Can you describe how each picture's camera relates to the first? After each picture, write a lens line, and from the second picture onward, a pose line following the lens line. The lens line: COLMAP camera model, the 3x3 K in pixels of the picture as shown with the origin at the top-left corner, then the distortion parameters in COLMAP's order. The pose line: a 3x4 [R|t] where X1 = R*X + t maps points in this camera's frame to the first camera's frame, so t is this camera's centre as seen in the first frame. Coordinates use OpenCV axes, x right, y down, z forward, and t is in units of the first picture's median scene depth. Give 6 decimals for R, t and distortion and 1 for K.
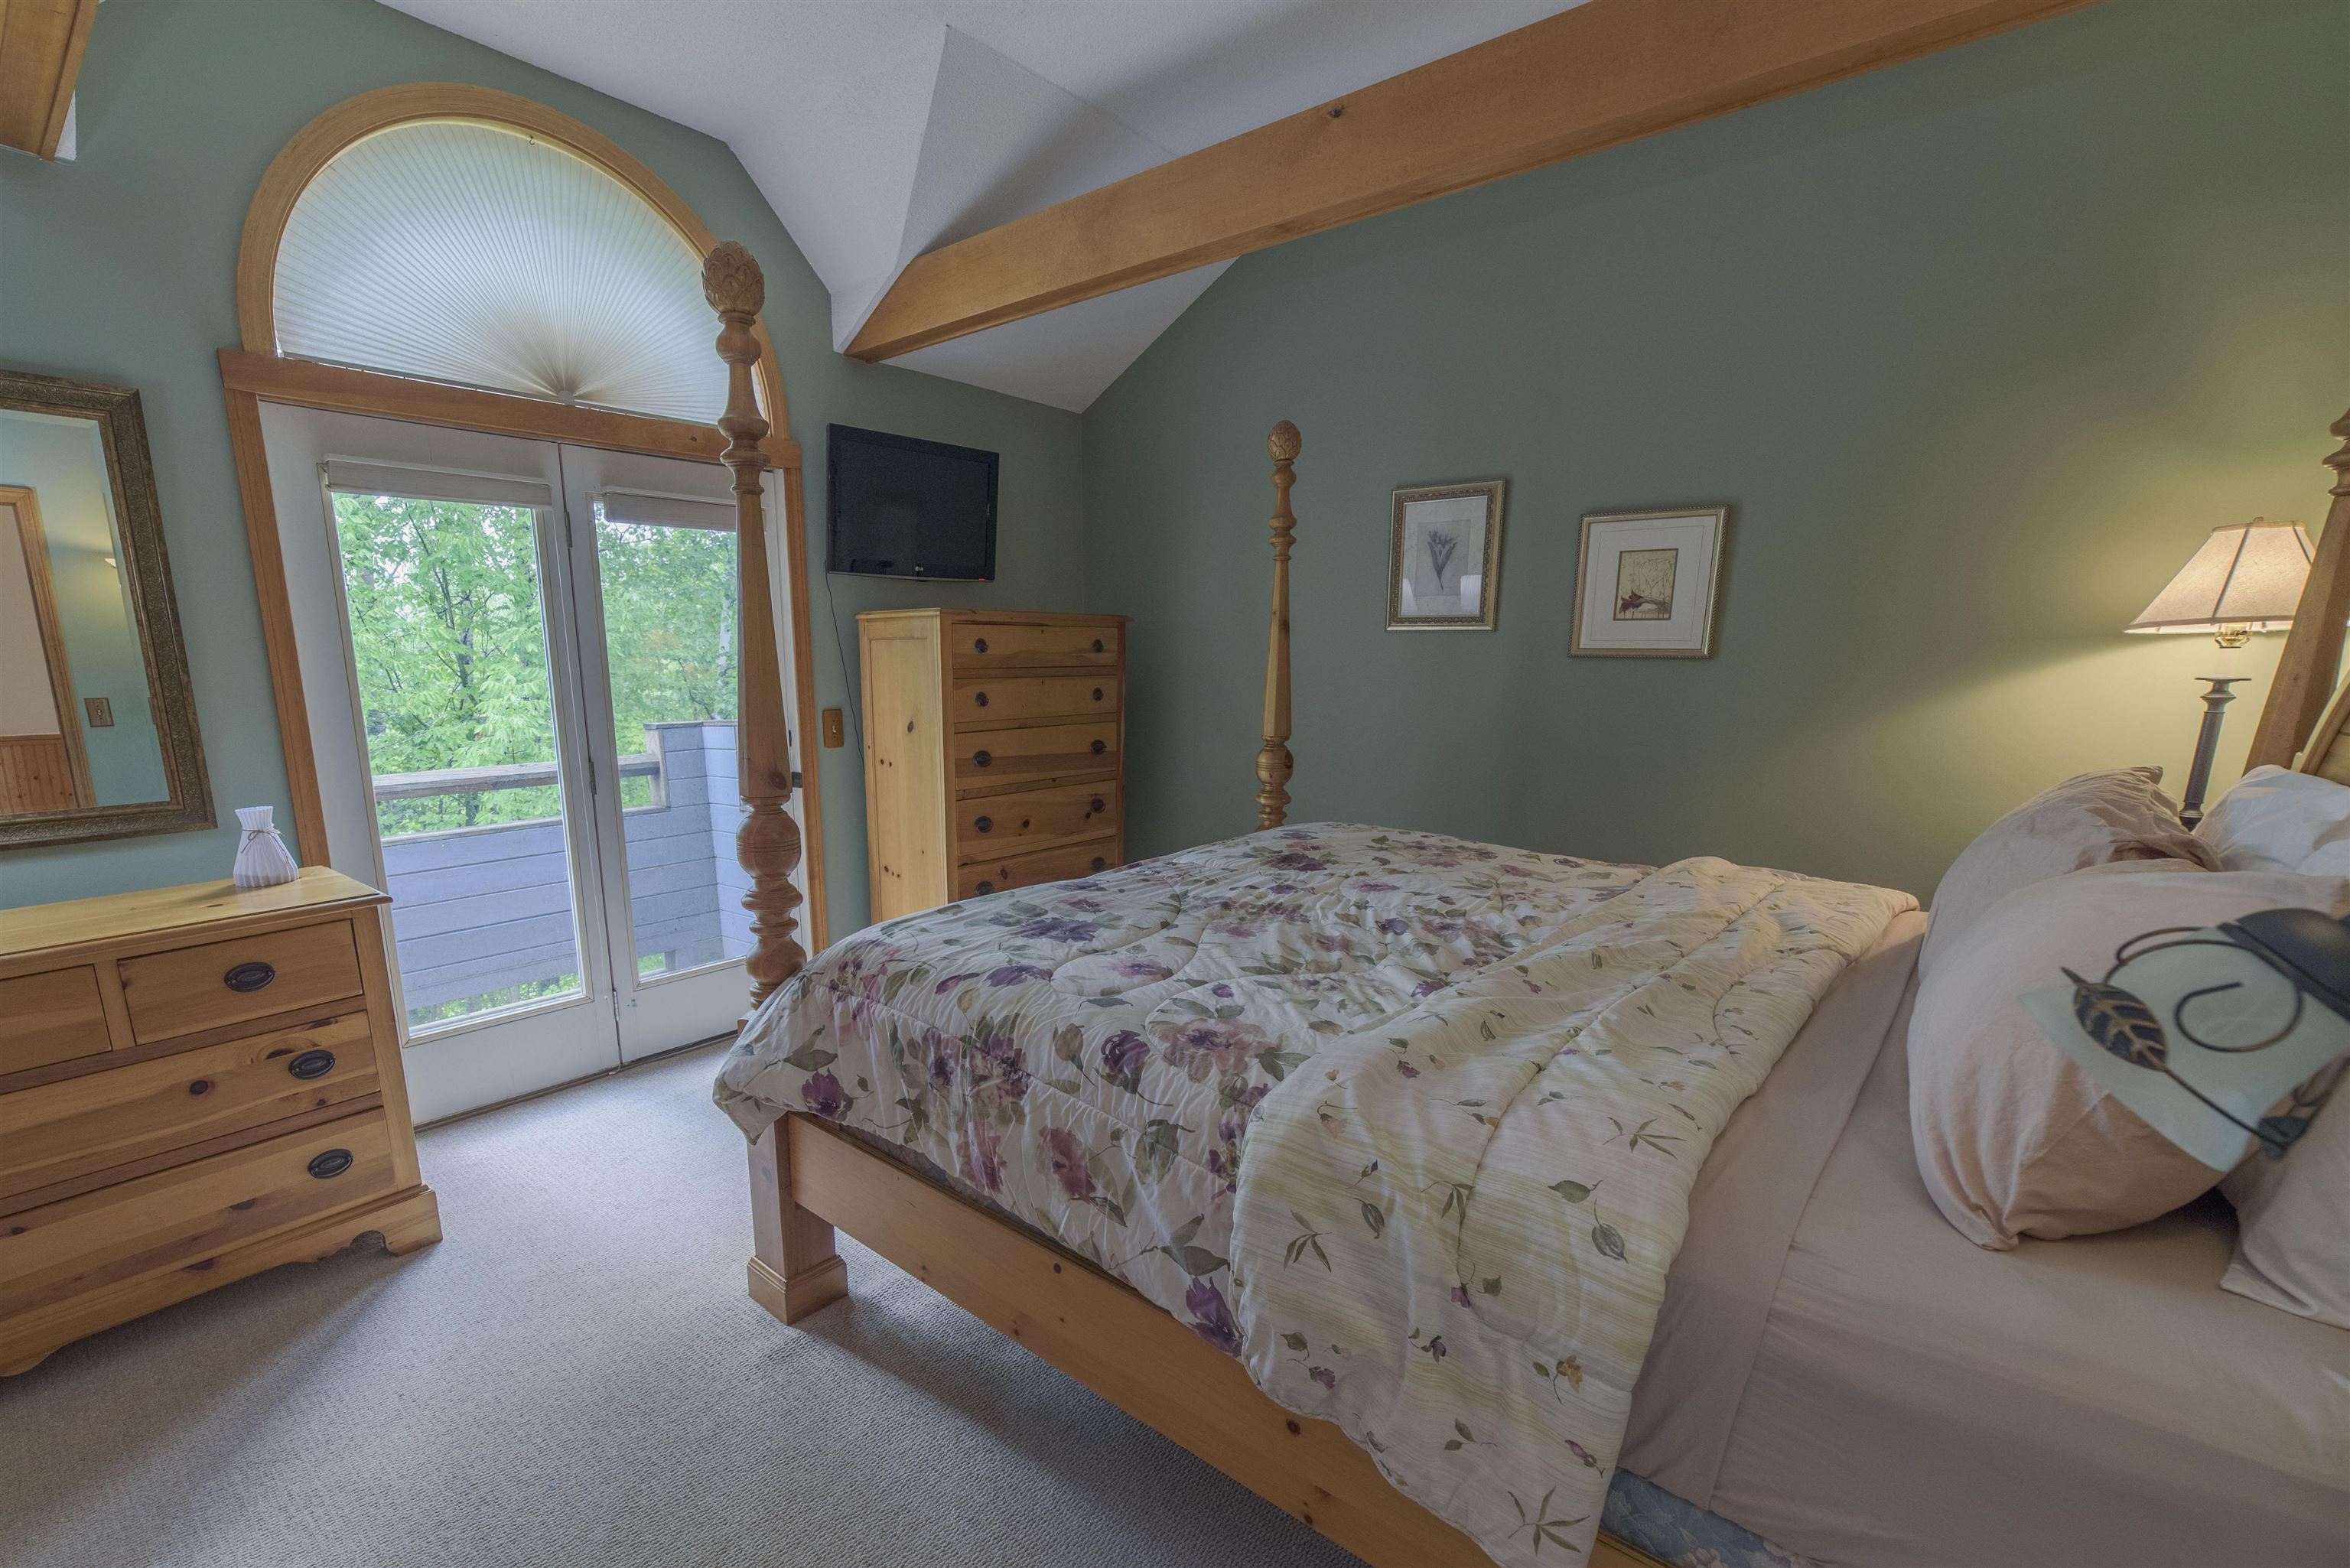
lens RADIAL K [[1030.3, 0, 1080.2], [0, 1030.3, 879.8], [0, 0, 1]] dist [-0.011466, 0.001039]
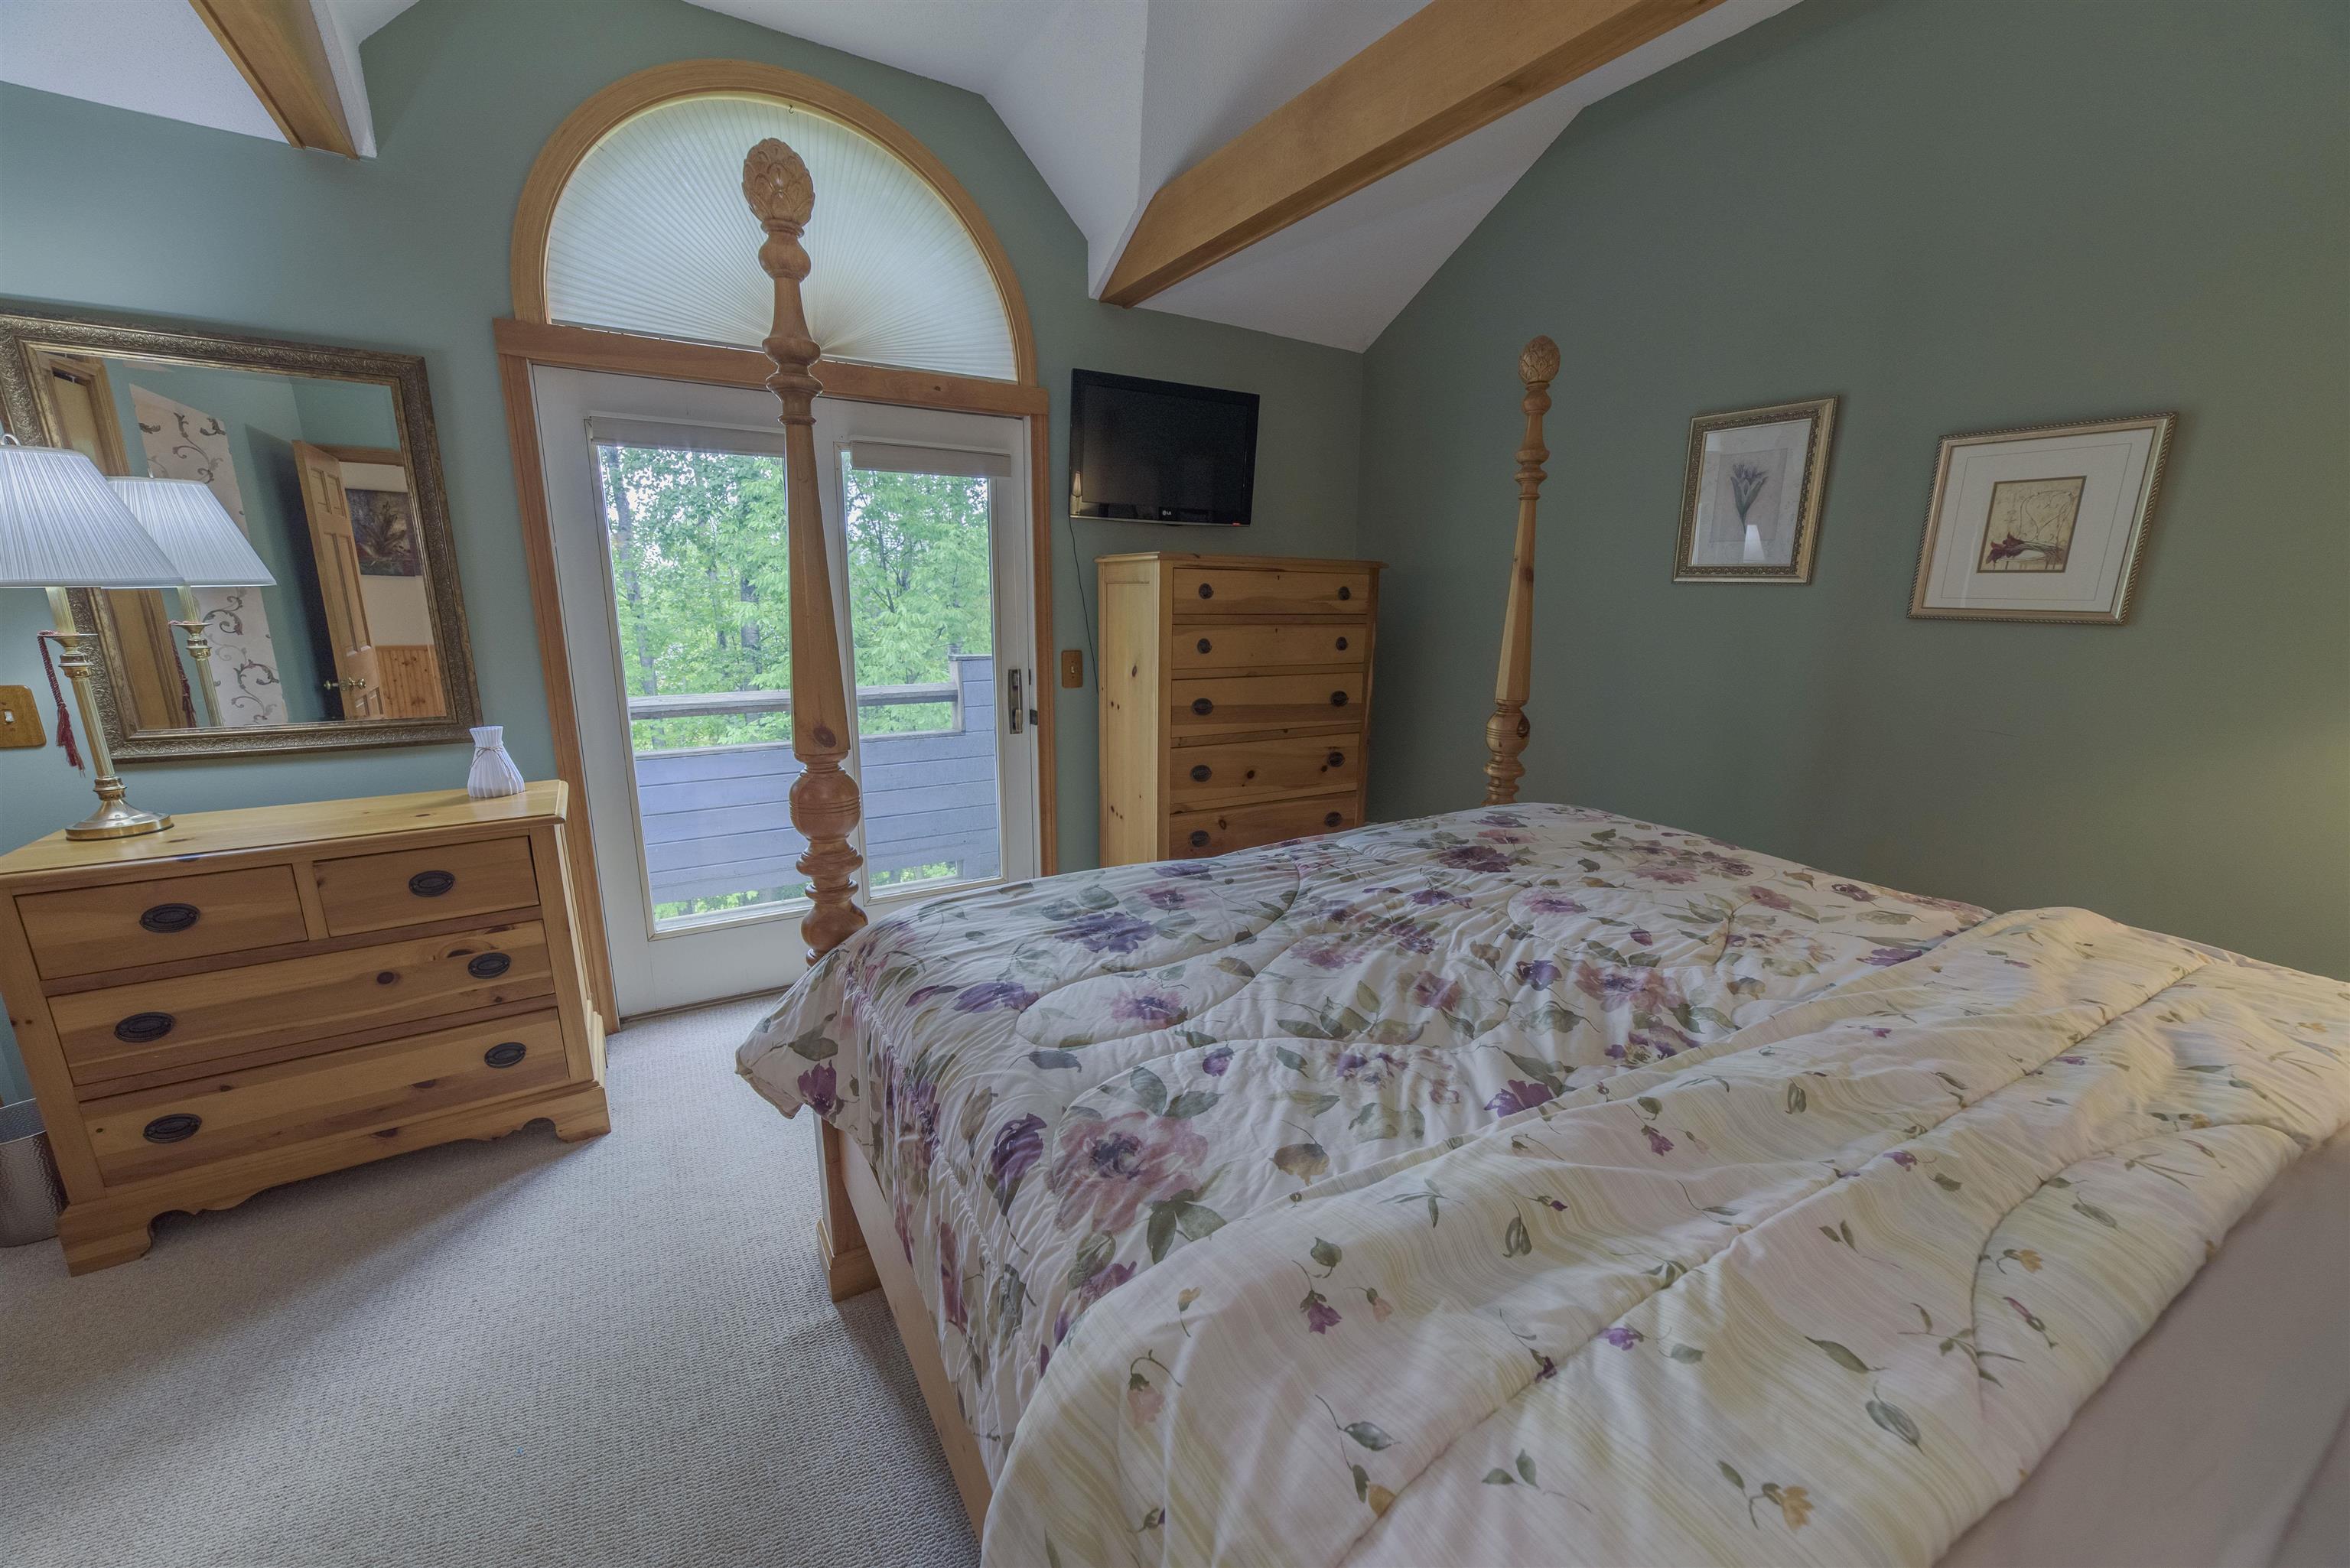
lens RADIAL K [[903.5, 0, 1182.6], [0, 903.5, 806.6], [0, 0, 1]] dist [-0.015533, 0.004324]
pose [[0.958575, 0.080329, -0.273280, 0.203988], [-0.076427, 0.996764, 0.024914, -0.067433], [0.274397, -0.002996, 0.961612, 0.263442]]
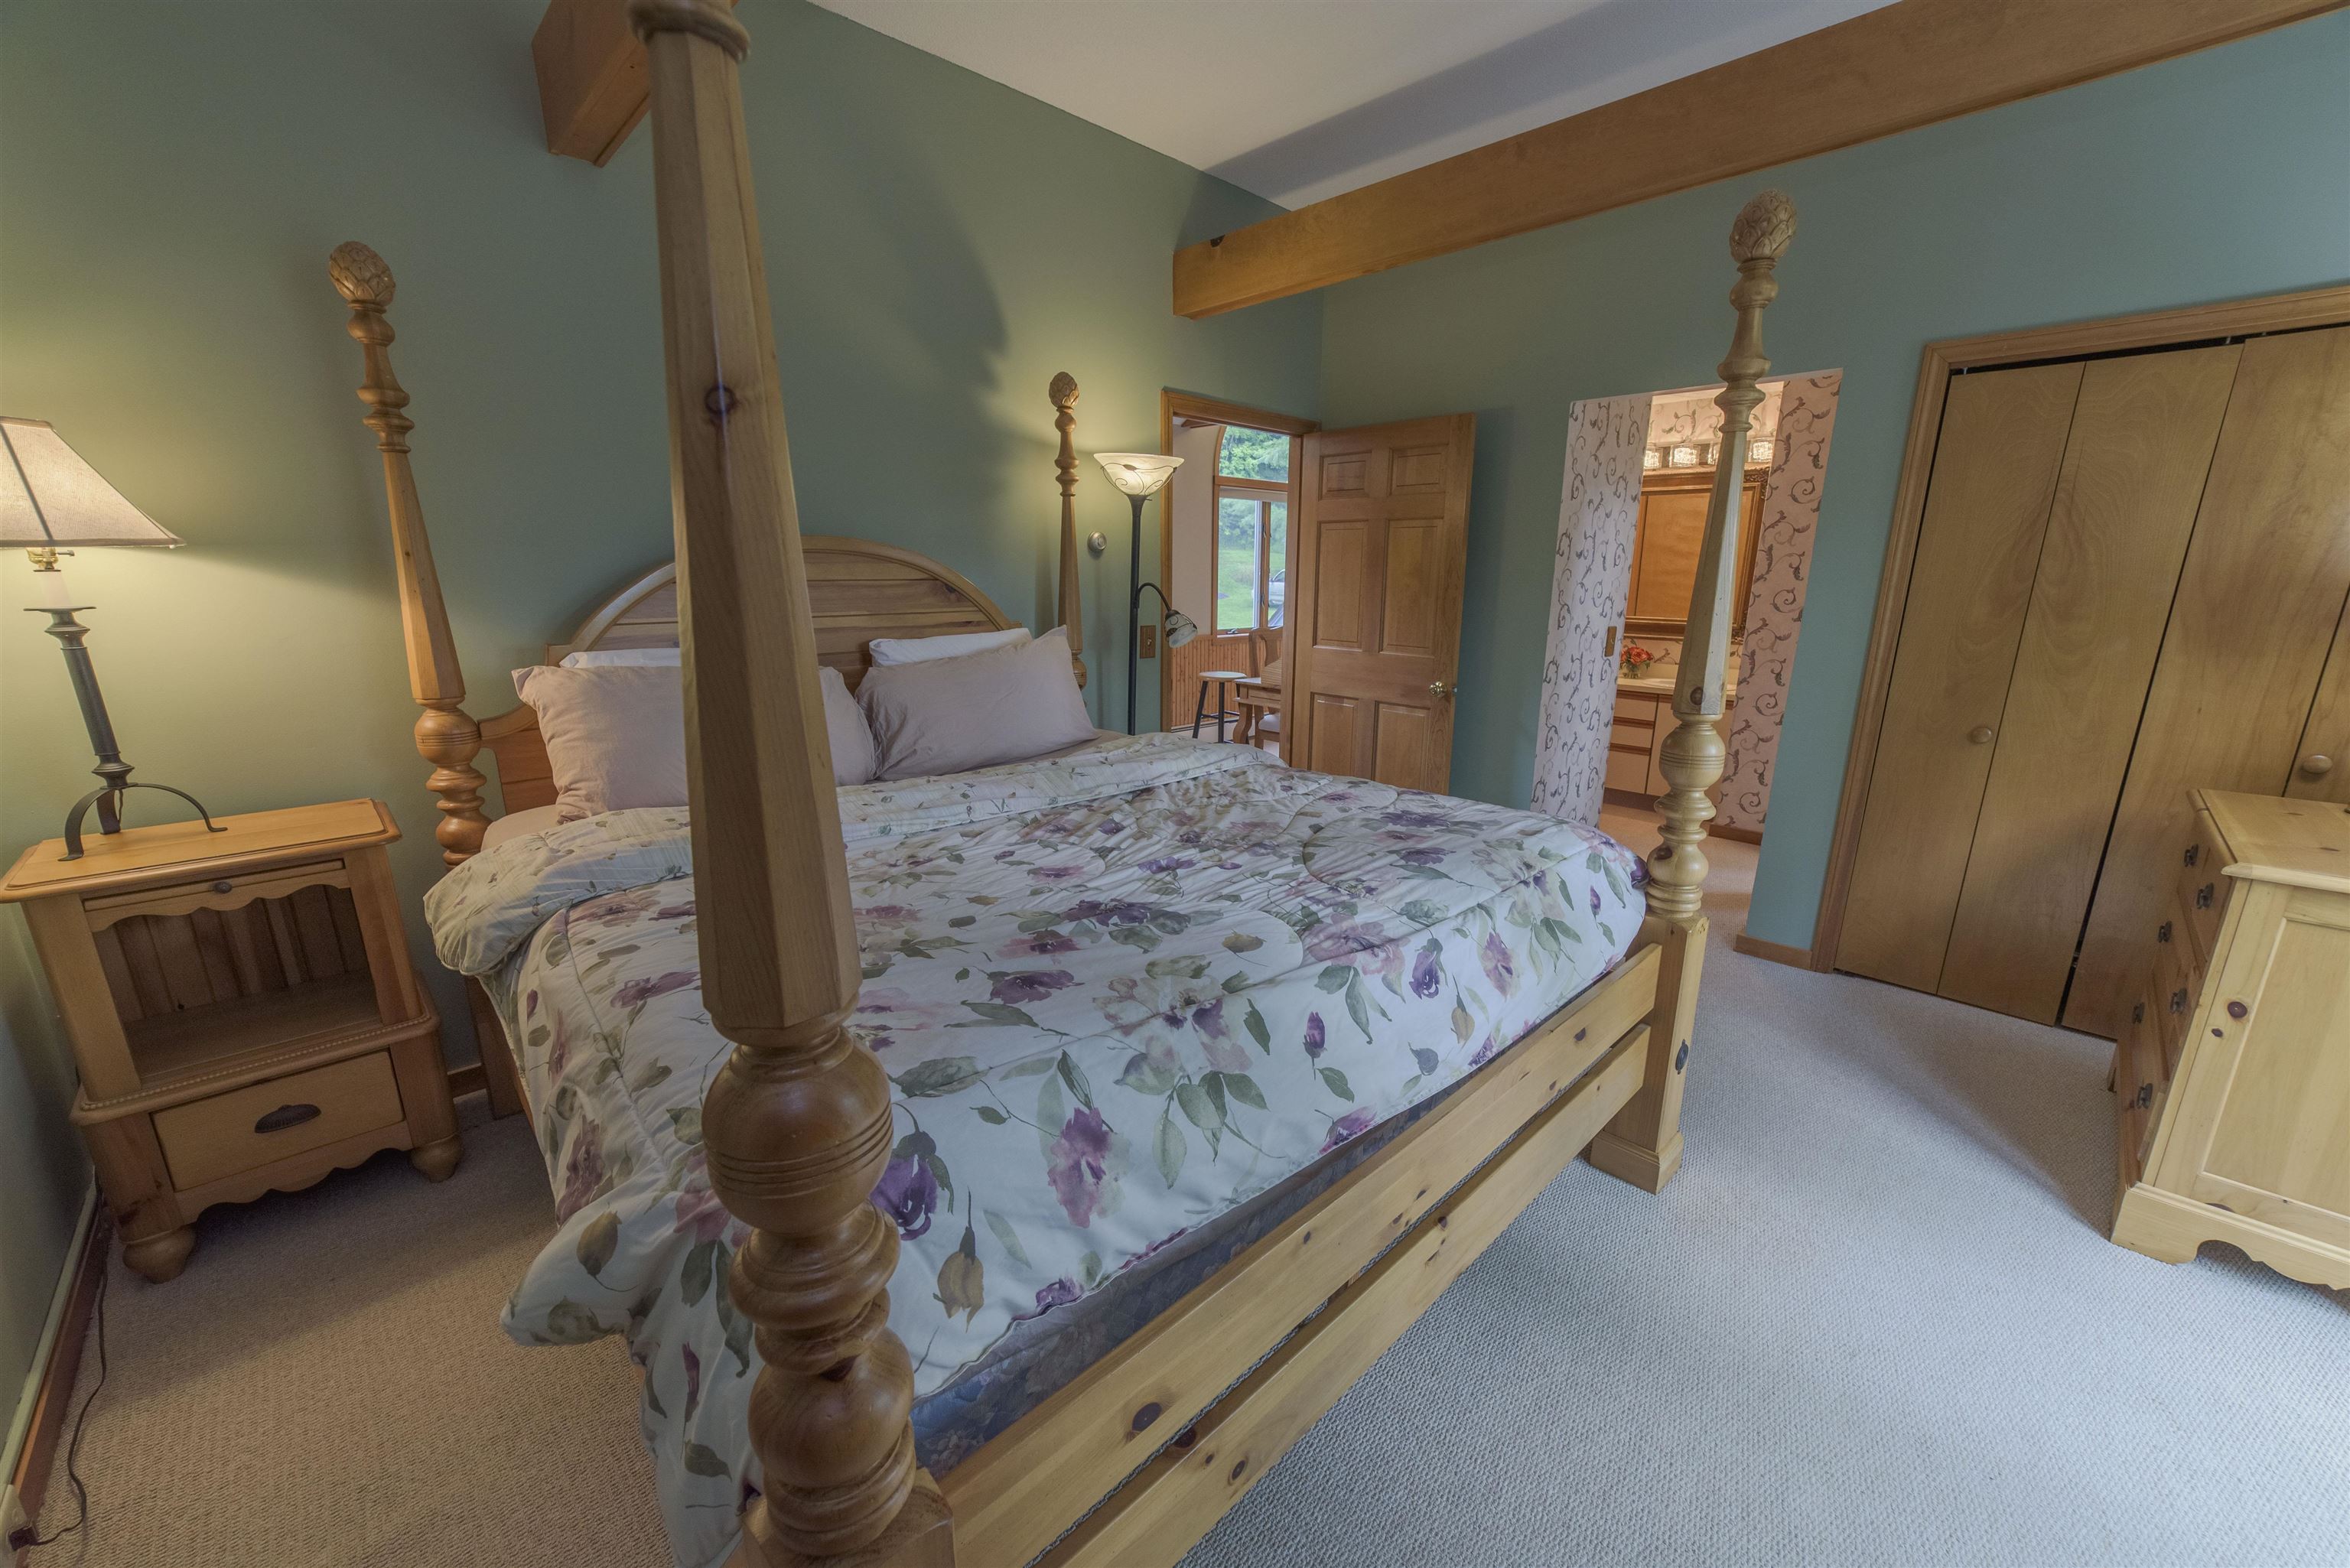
lens RADIAL K [[903.5, 0, 1182.6], [0, 903.5, 806.6], [0, 0, 1]] dist [-0.015533, 0.004324]
pose [[-0.997160, -0.021385, 0.072214, 0.144384], [0.013982, 0.889608, 0.456511, -0.377285], [-0.074004, 0.456224, -0.886783, 1.672256]]
